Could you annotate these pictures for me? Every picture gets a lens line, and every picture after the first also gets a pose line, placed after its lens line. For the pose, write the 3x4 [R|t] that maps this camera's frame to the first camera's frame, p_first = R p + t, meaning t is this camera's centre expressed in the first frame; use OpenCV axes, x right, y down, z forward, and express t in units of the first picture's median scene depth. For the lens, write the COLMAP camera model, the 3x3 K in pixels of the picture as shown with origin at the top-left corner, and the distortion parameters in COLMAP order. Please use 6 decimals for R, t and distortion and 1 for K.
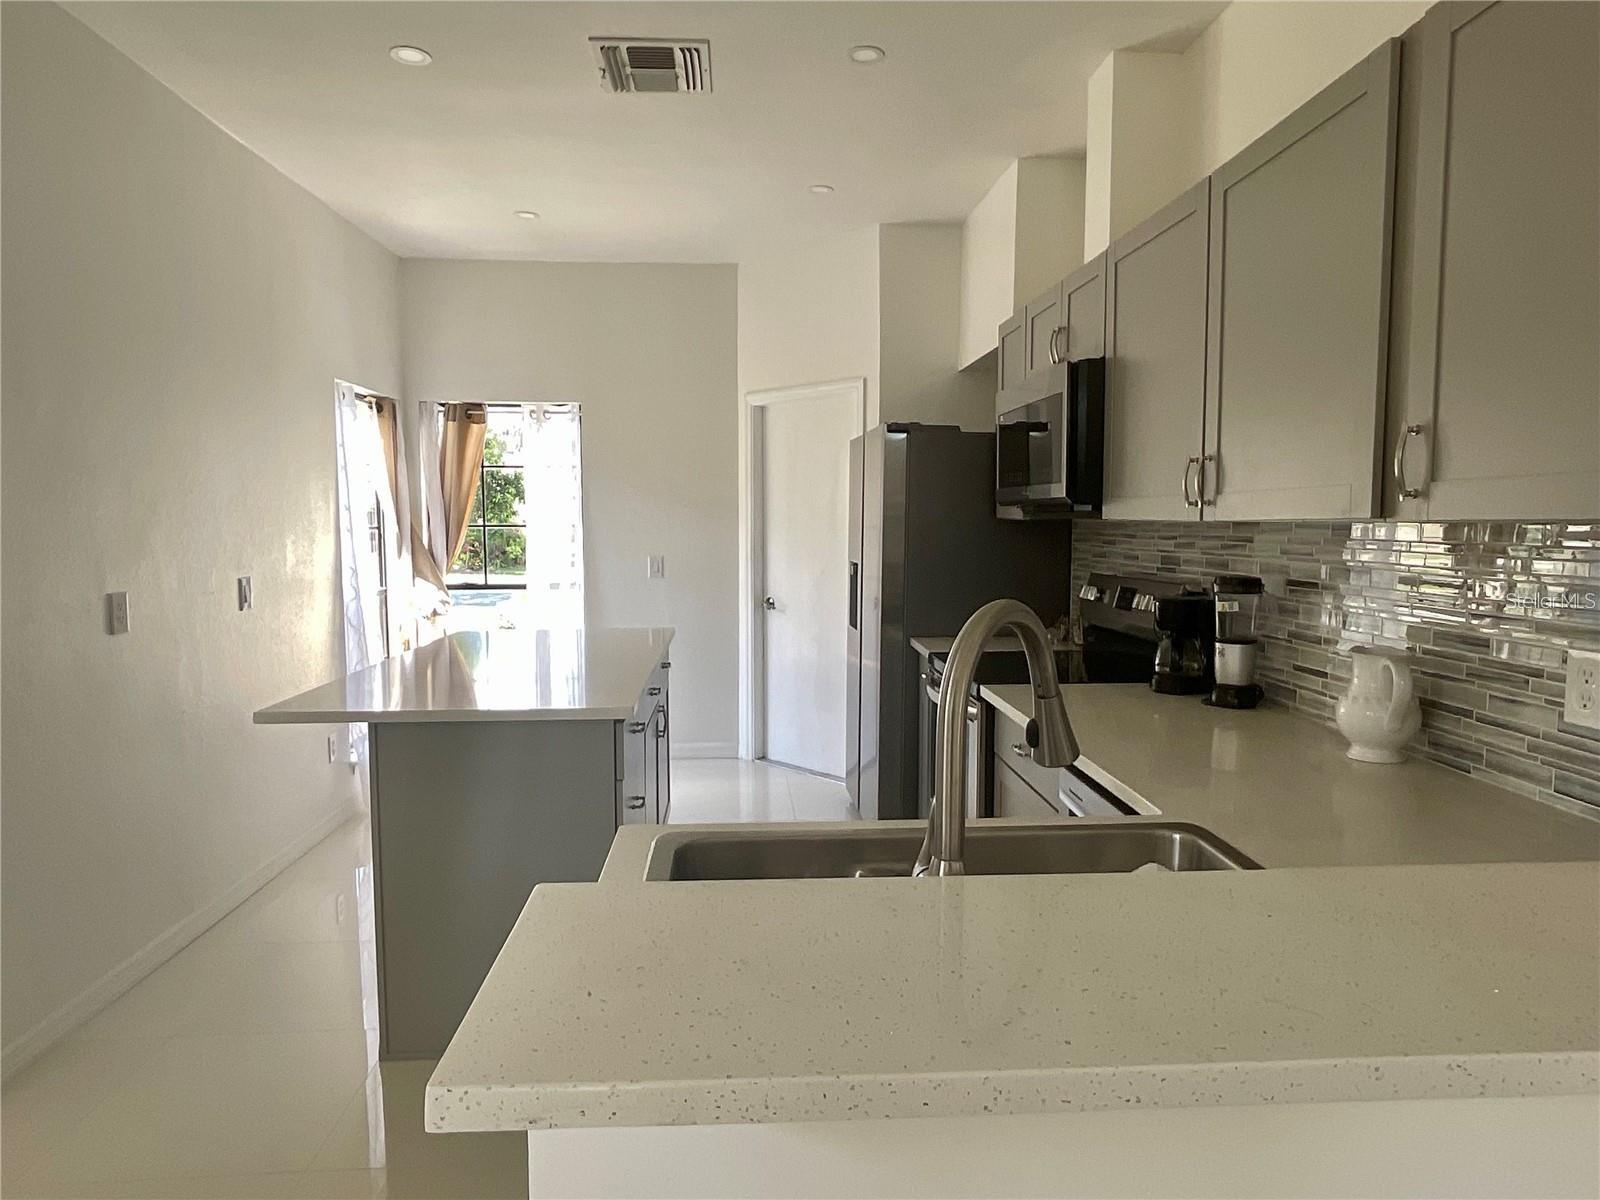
lens RADIAL K [[999.8, 0, 801.3], [0, 999.8, 601.5], [0, 0, 1]] dist [0.007074, -0.000863]
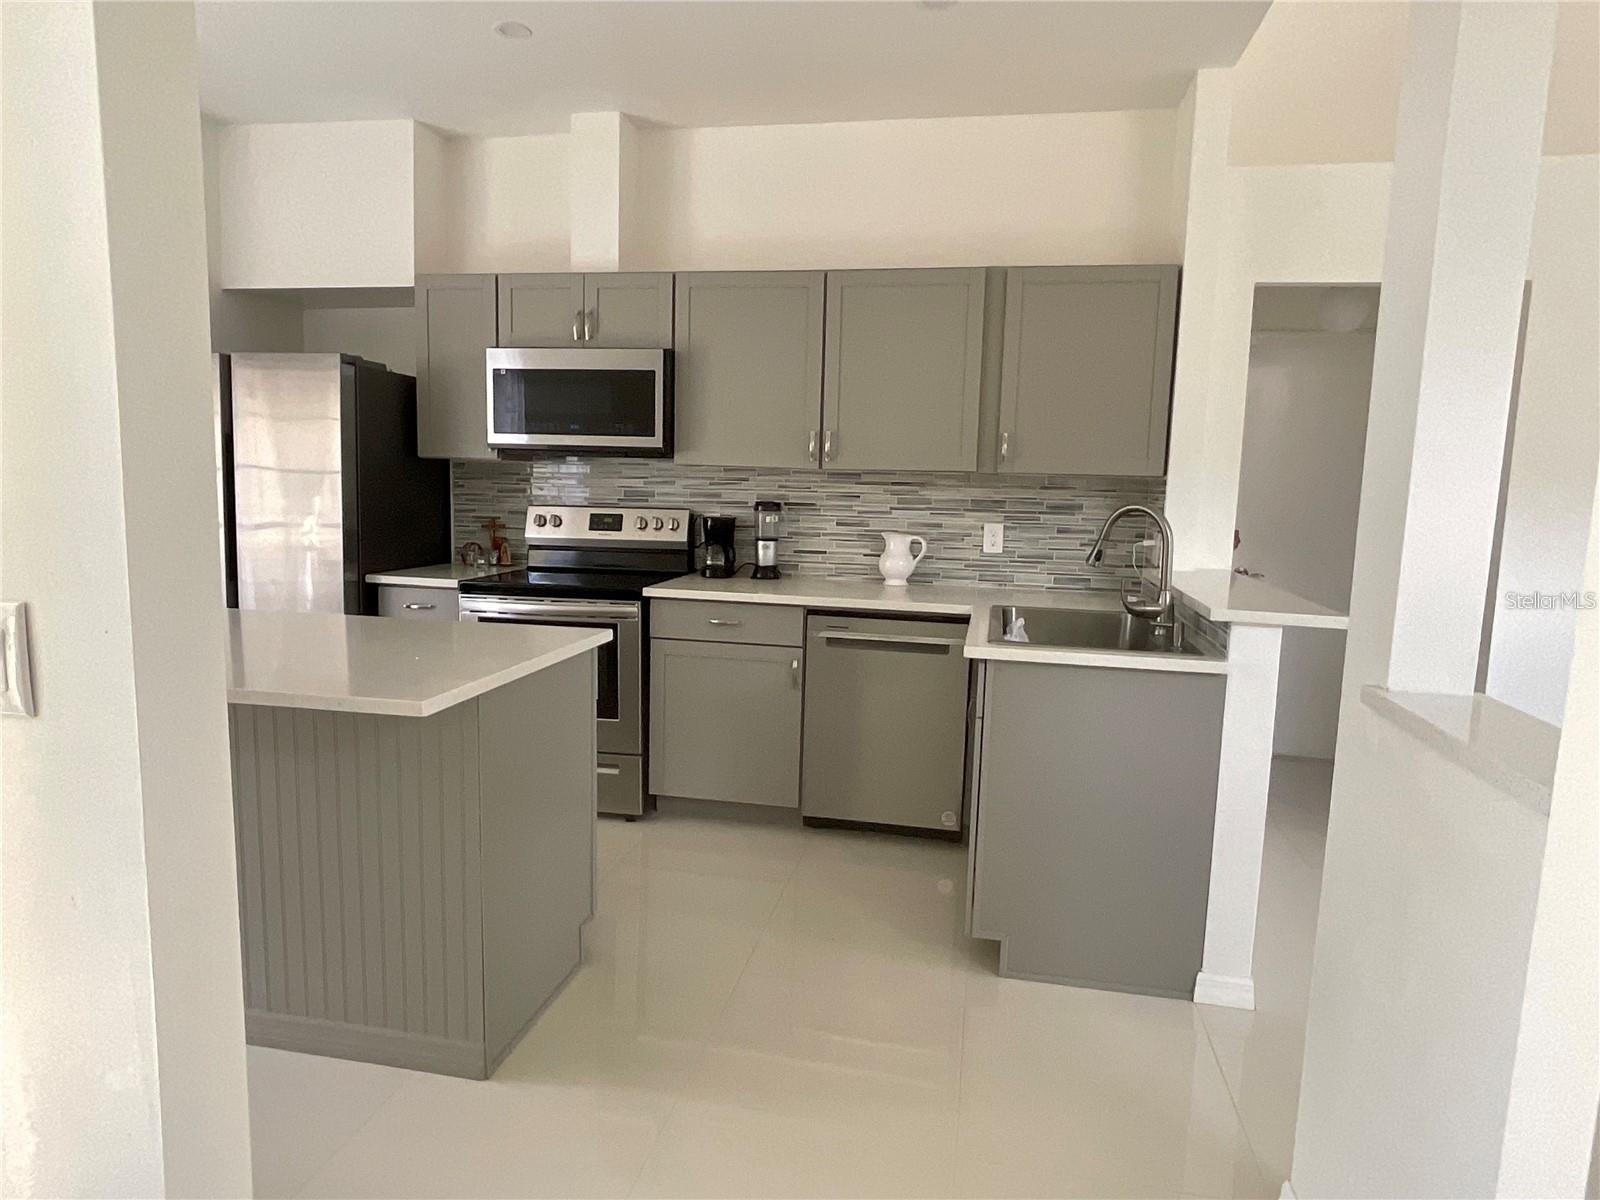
lens RADIAL K [[956.7, 0, 802.7], [0, 956.7, 594.3], [0, 0, 1]] dist [0.002667, -0.002911]
pose [[0.256320, -0.108787, 0.960451, -0.710956], [0.052980, 0.993734, 0.098418, -0.015943], [-0.965139, 0.025658, 0.260477, 0.339732]]
